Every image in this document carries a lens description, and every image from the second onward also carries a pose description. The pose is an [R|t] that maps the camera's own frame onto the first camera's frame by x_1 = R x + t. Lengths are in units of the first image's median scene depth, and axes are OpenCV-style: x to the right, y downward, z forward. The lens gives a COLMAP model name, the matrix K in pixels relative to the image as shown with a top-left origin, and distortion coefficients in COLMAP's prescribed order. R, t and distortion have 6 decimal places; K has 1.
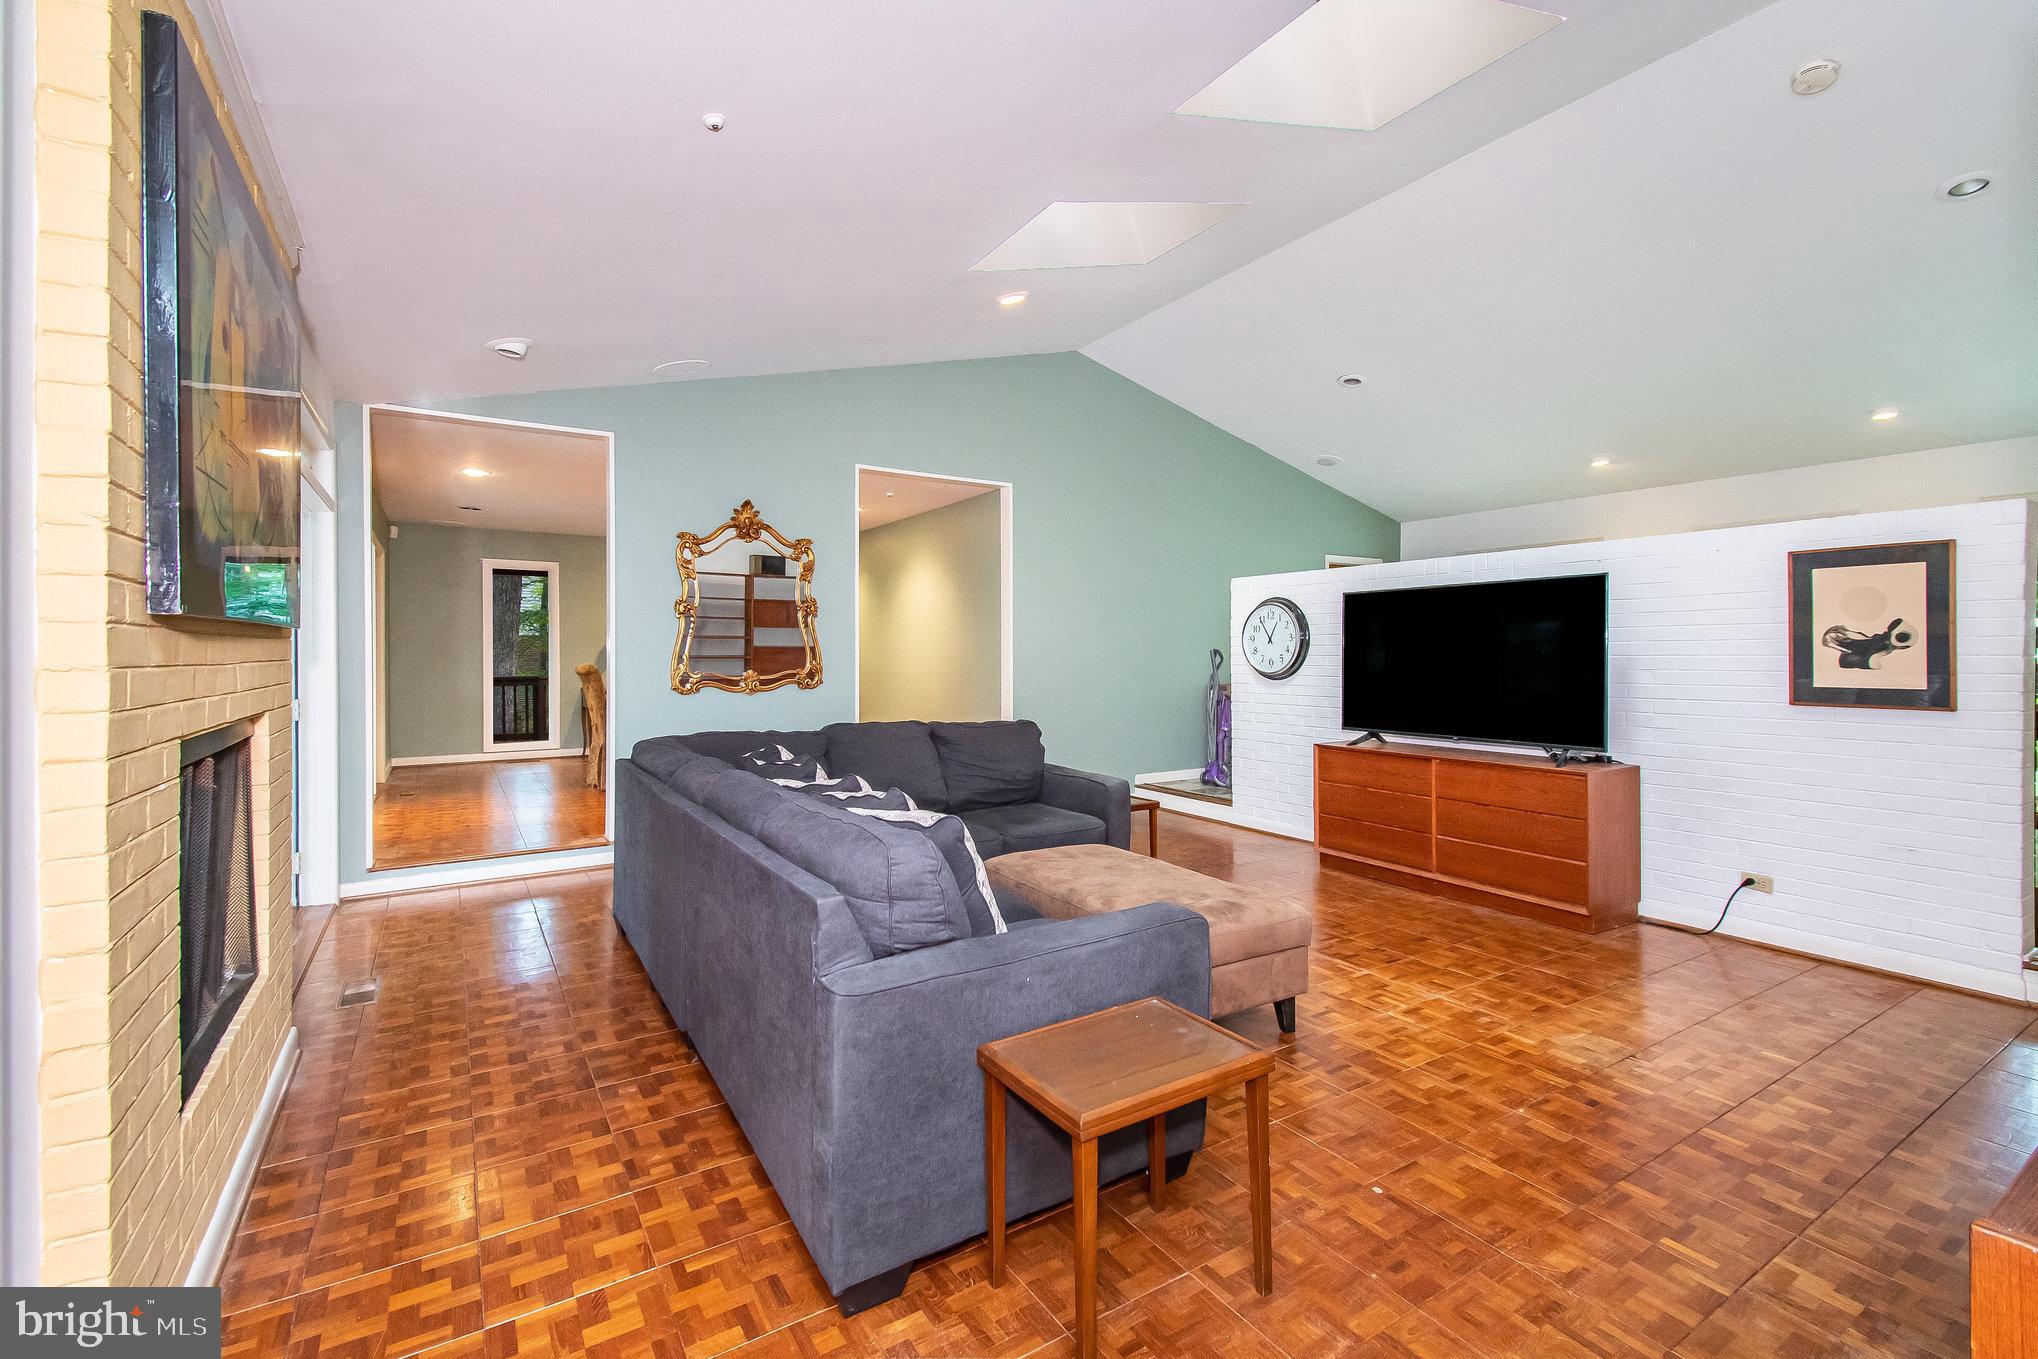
lens RADIAL K [[860.2, 0, 1018.5], [0, 860.2, 660.2], [0, 0, 1]] dist [0.035221, -0.000048]
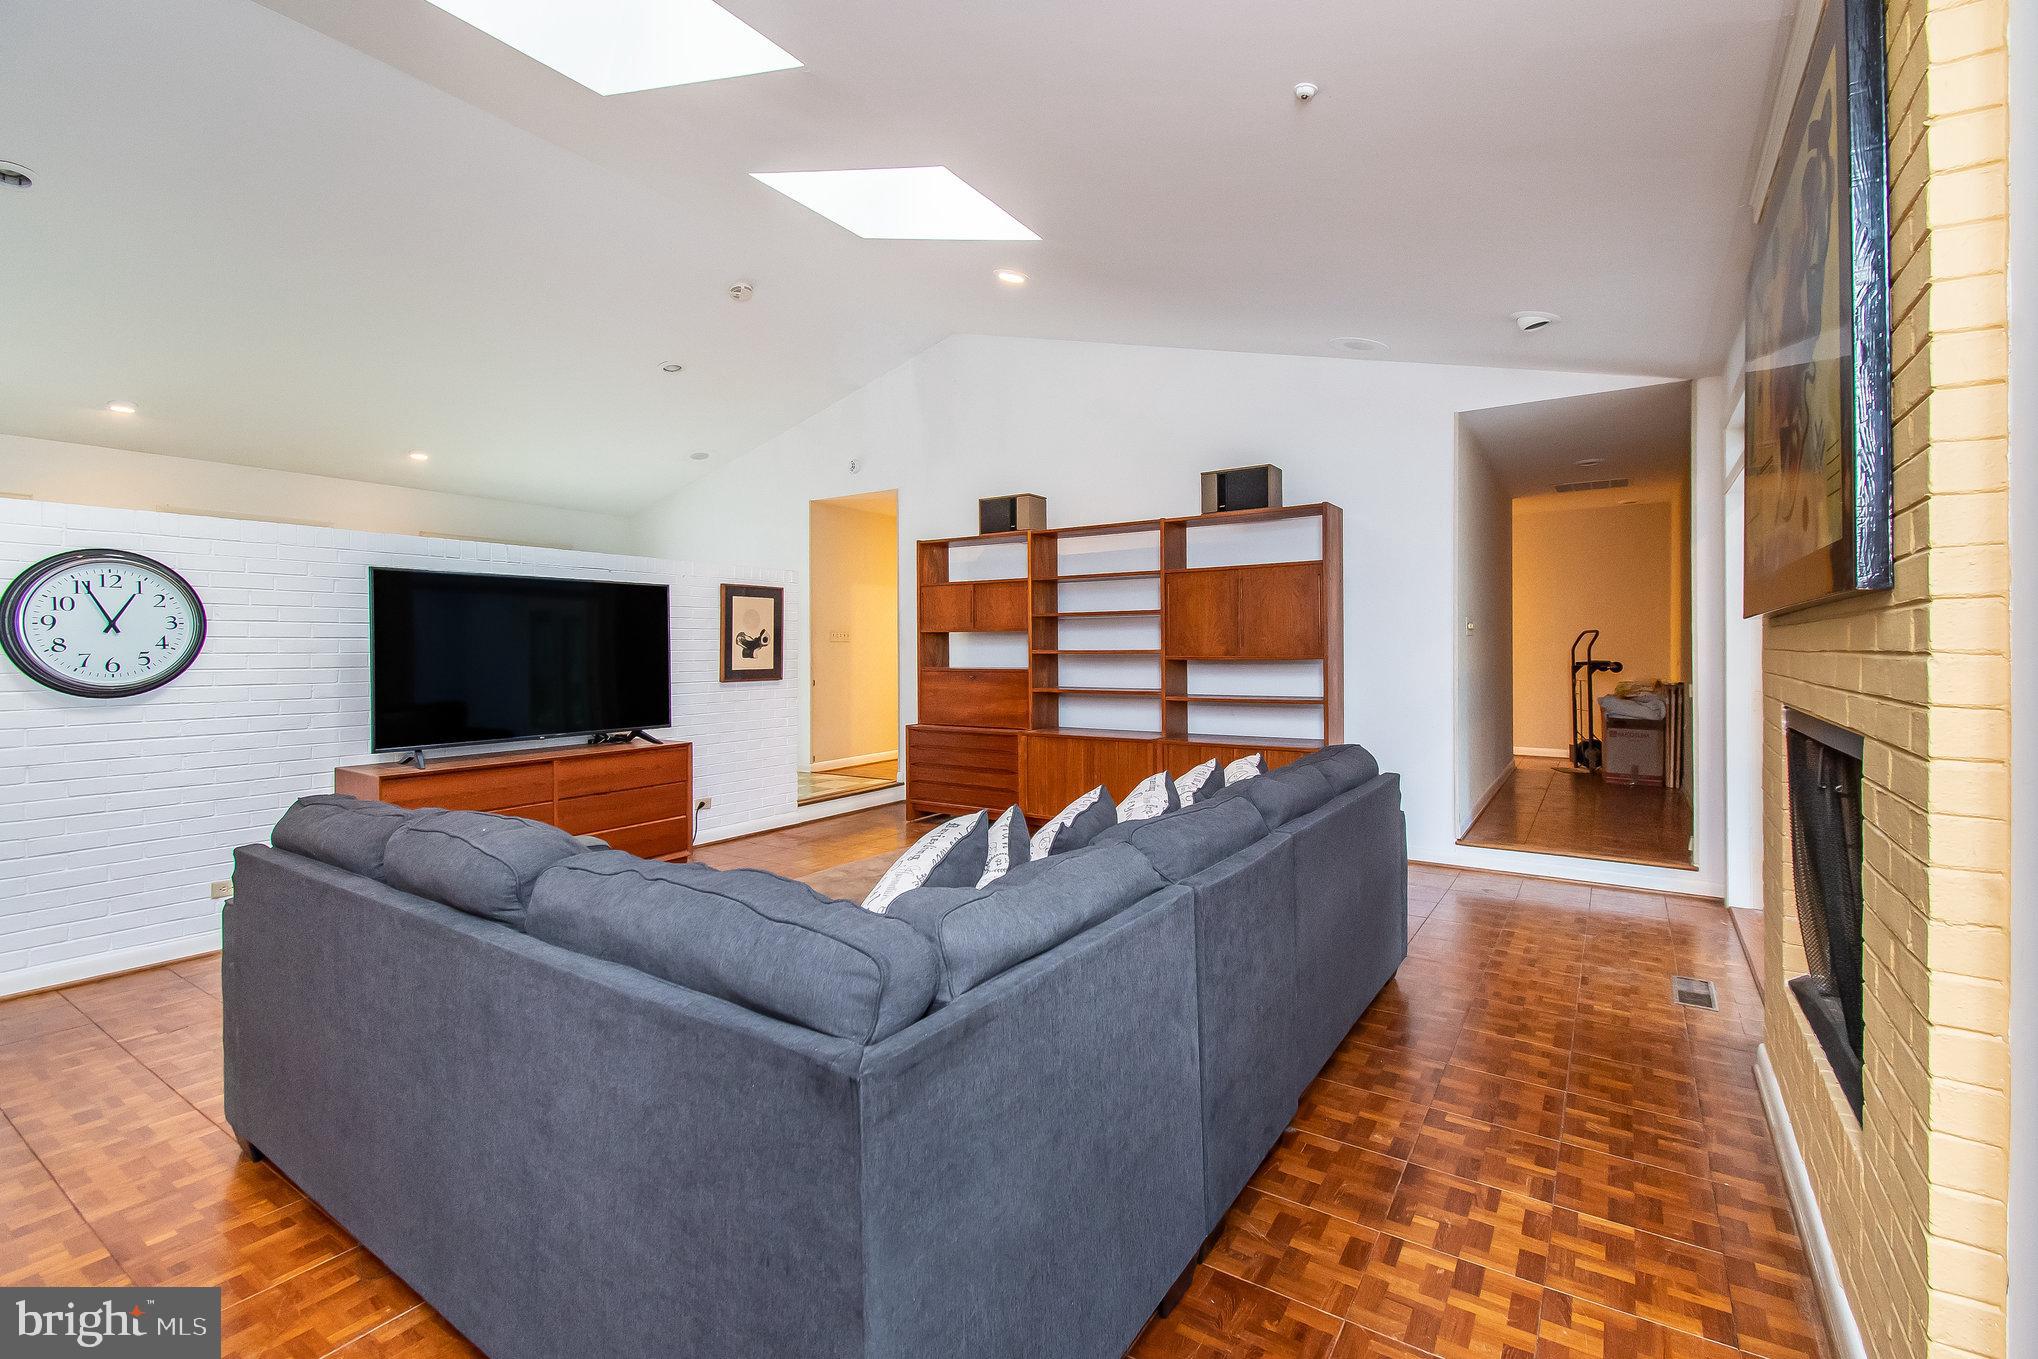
lens RADIAL K [[898.4, 0, 997.0], [0, 898.4, 665.8], [0, 0, 1]] dist [0.049210, -0.023903]
pose [[-0.378263, -0.013599, 0.925598, -0.873436], [0.013452, 0.999706, 0.020185, -0.003869], [-0.925601, 0.020087, -0.377969, 1.294871]]
